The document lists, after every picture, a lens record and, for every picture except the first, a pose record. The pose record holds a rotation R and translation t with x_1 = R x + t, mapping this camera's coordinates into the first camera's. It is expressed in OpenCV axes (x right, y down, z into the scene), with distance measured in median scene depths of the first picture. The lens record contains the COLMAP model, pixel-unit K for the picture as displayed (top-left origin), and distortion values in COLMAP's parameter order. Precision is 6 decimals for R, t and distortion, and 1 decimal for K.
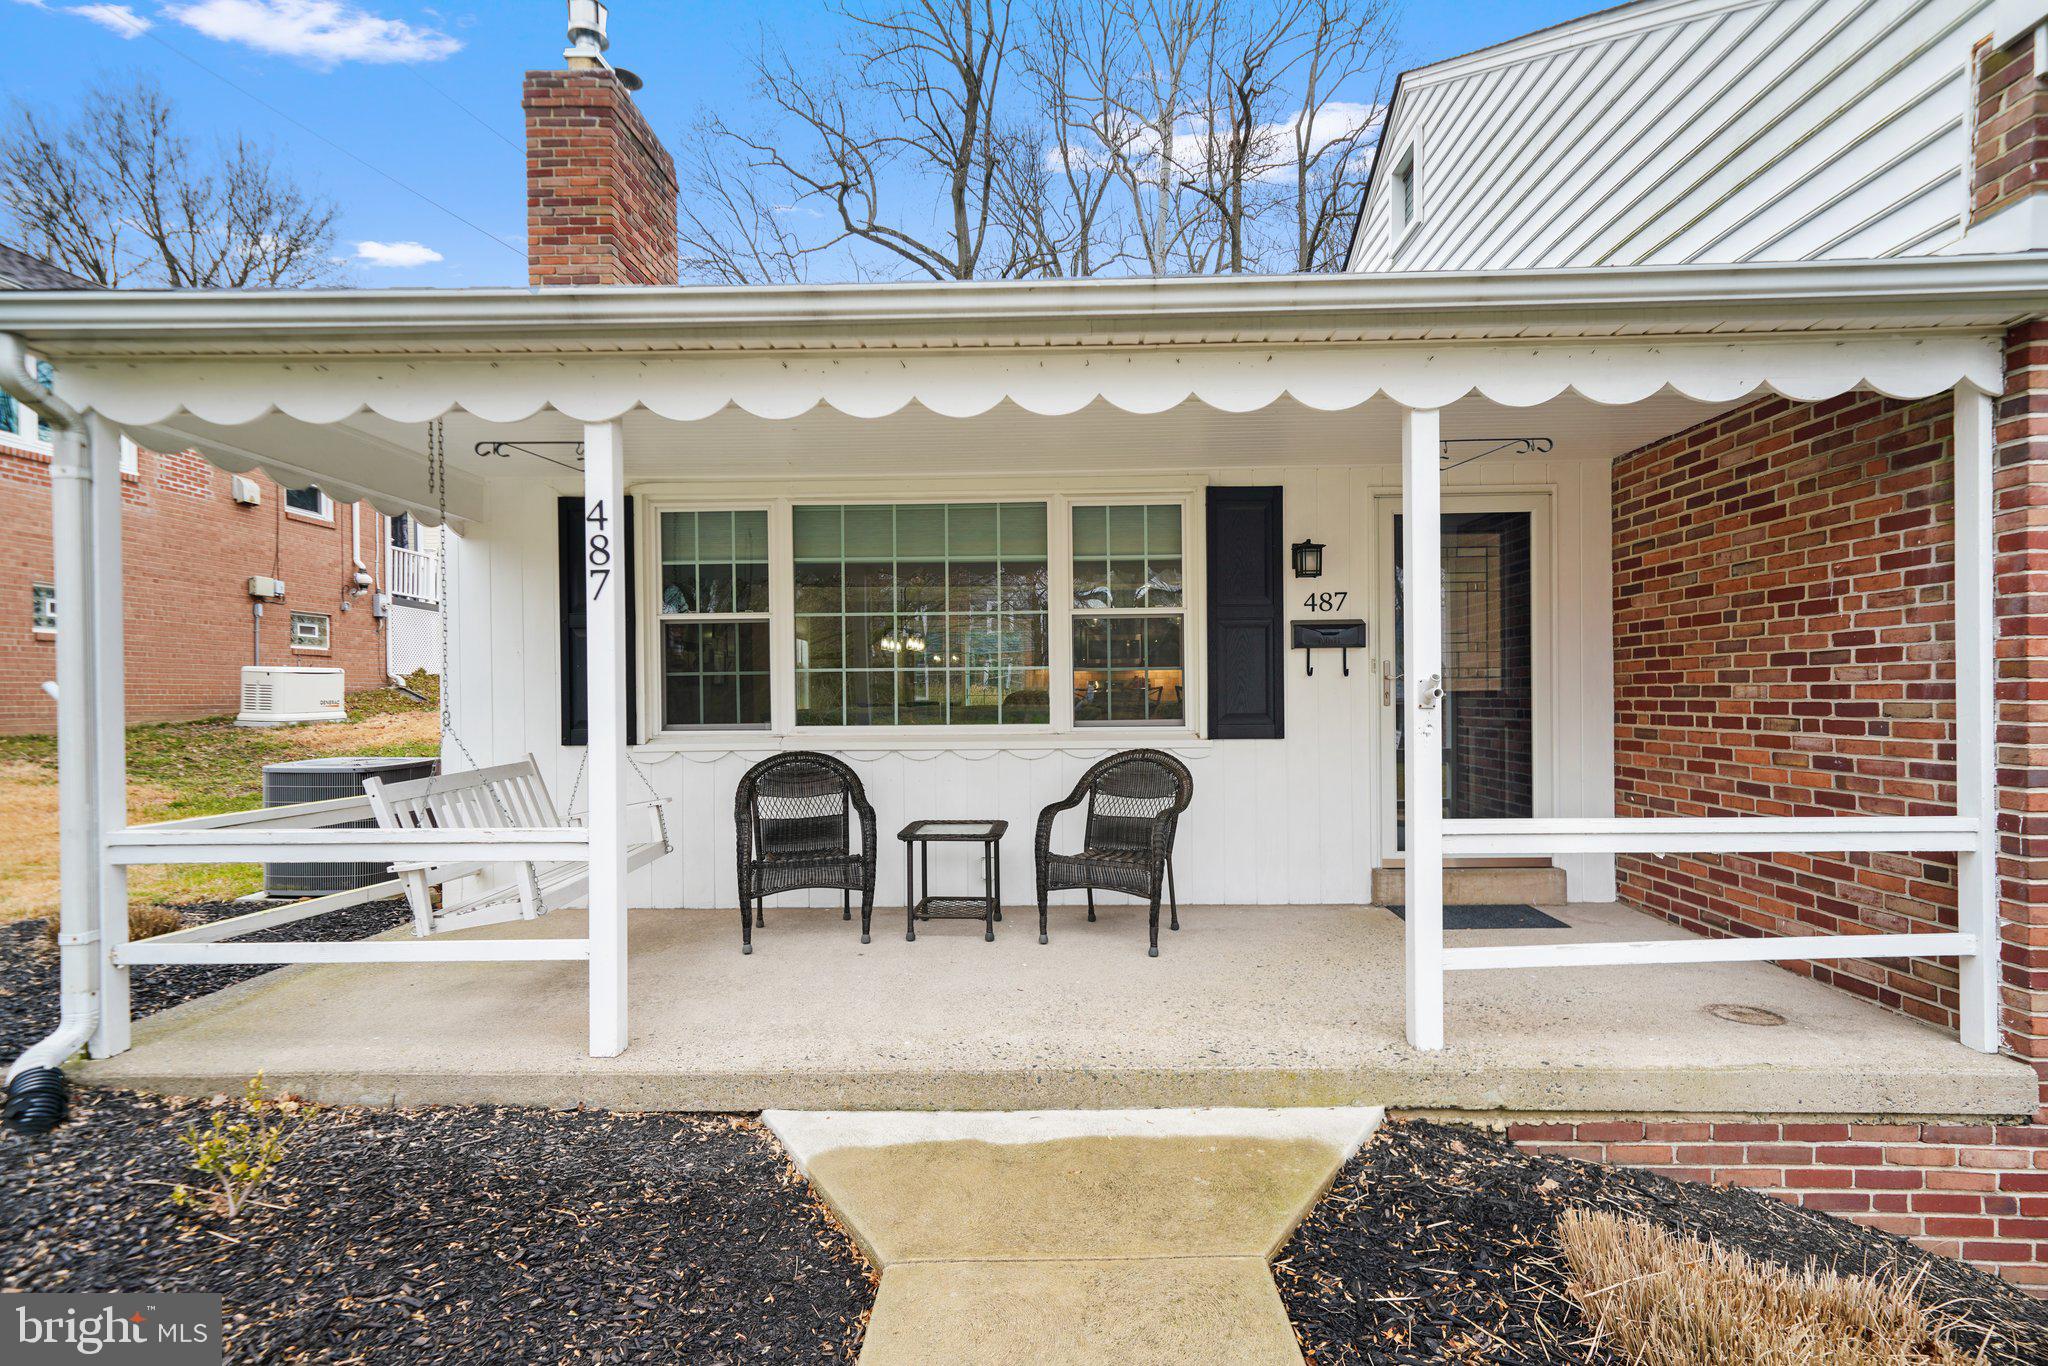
lens RADIAL K [[967.0, 0, 1024.0], [0, 967.0, 683.0], [0, 0, 1]] dist [0.025353, 0.000225]
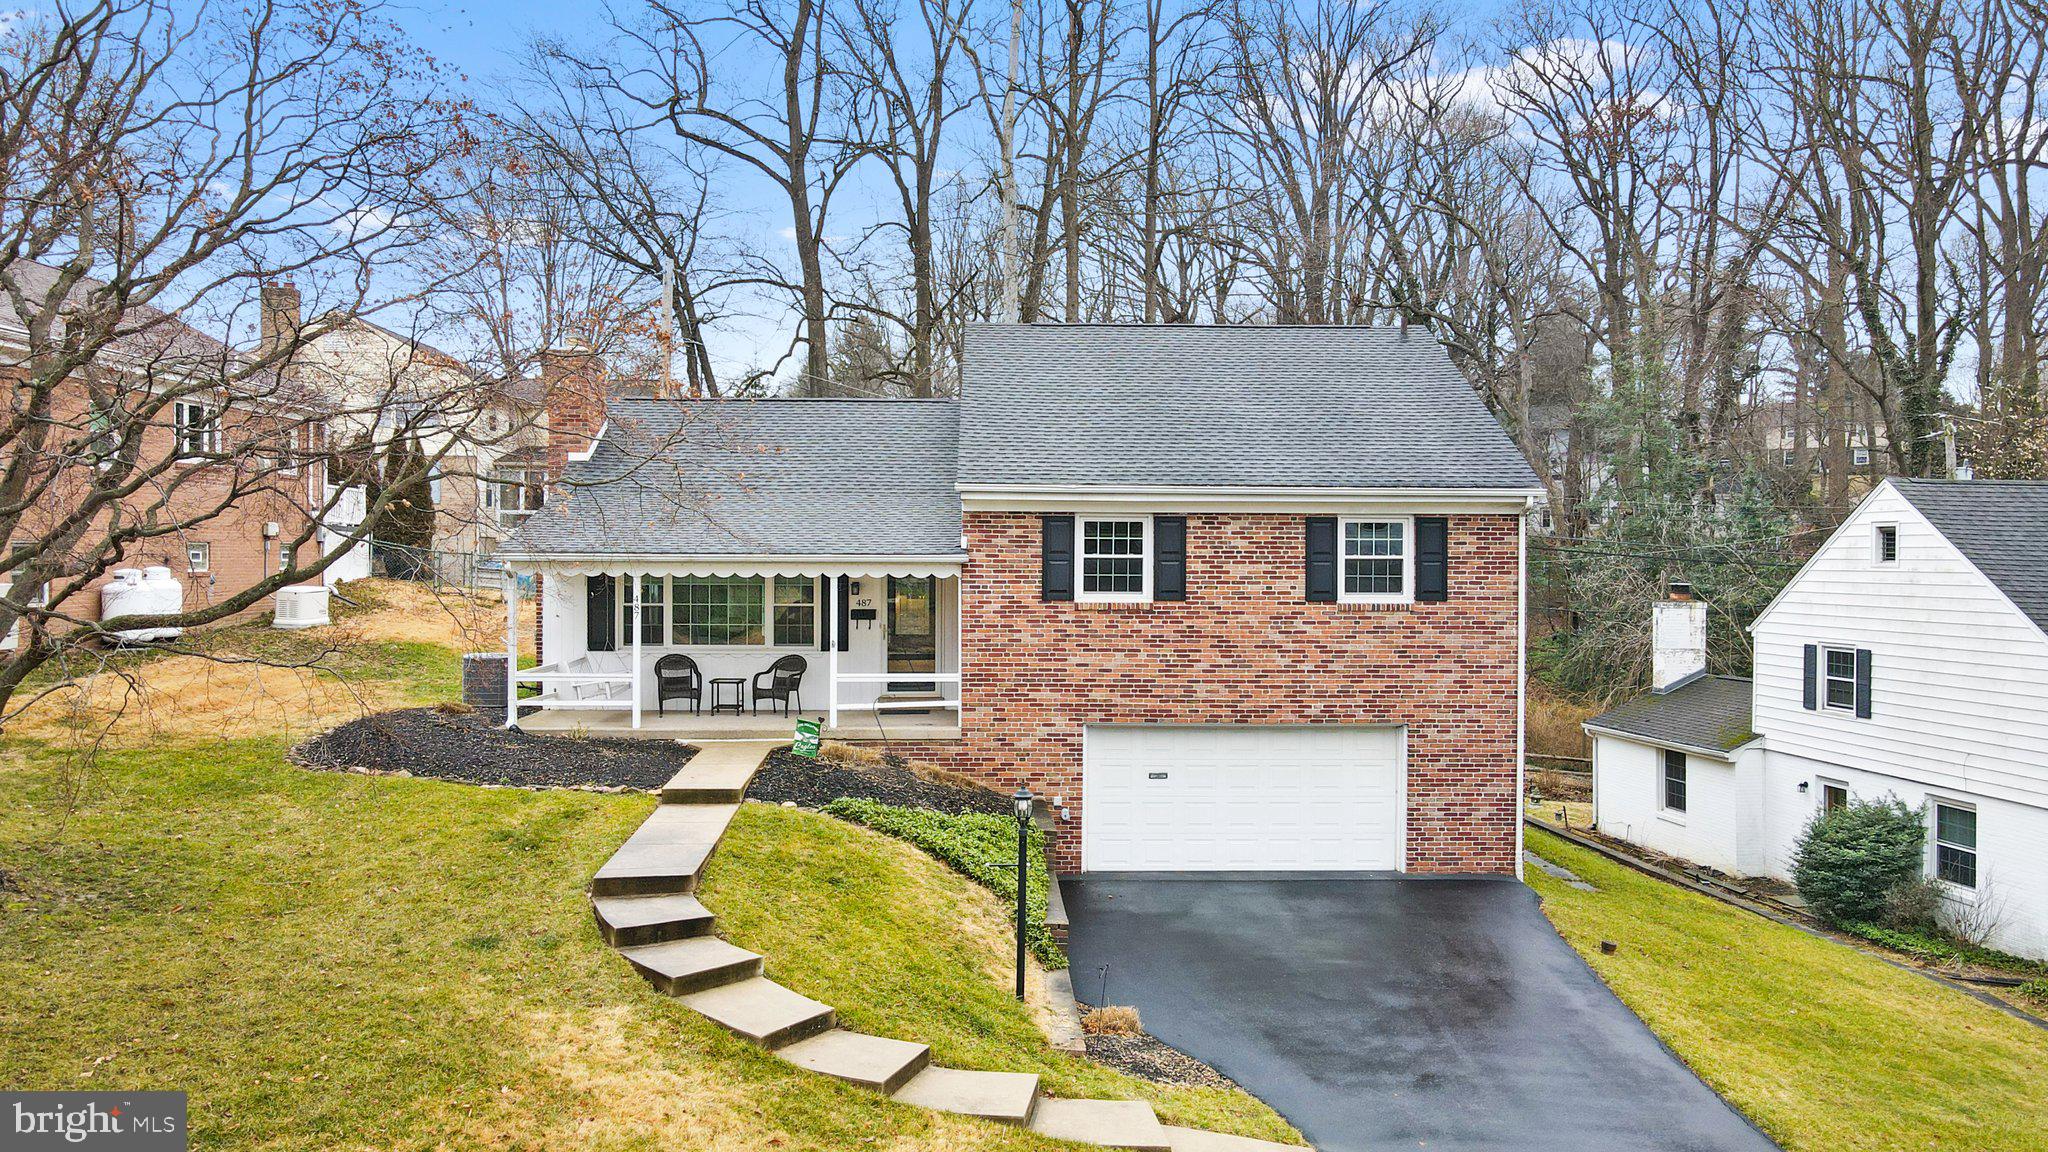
lens RADIAL K [[1351.9, 0, 975.0], [0, 1351.9, 581.9], [0, 0, 1]] dist [-0.004037, -0.000580]
pose [[0.998614, 0.014895, 0.050472, 0.457848], [-0.016145, 0.999571, 0.024432, -0.258994], [-0.050086, -0.025213, 0.998427, -3.086529]]
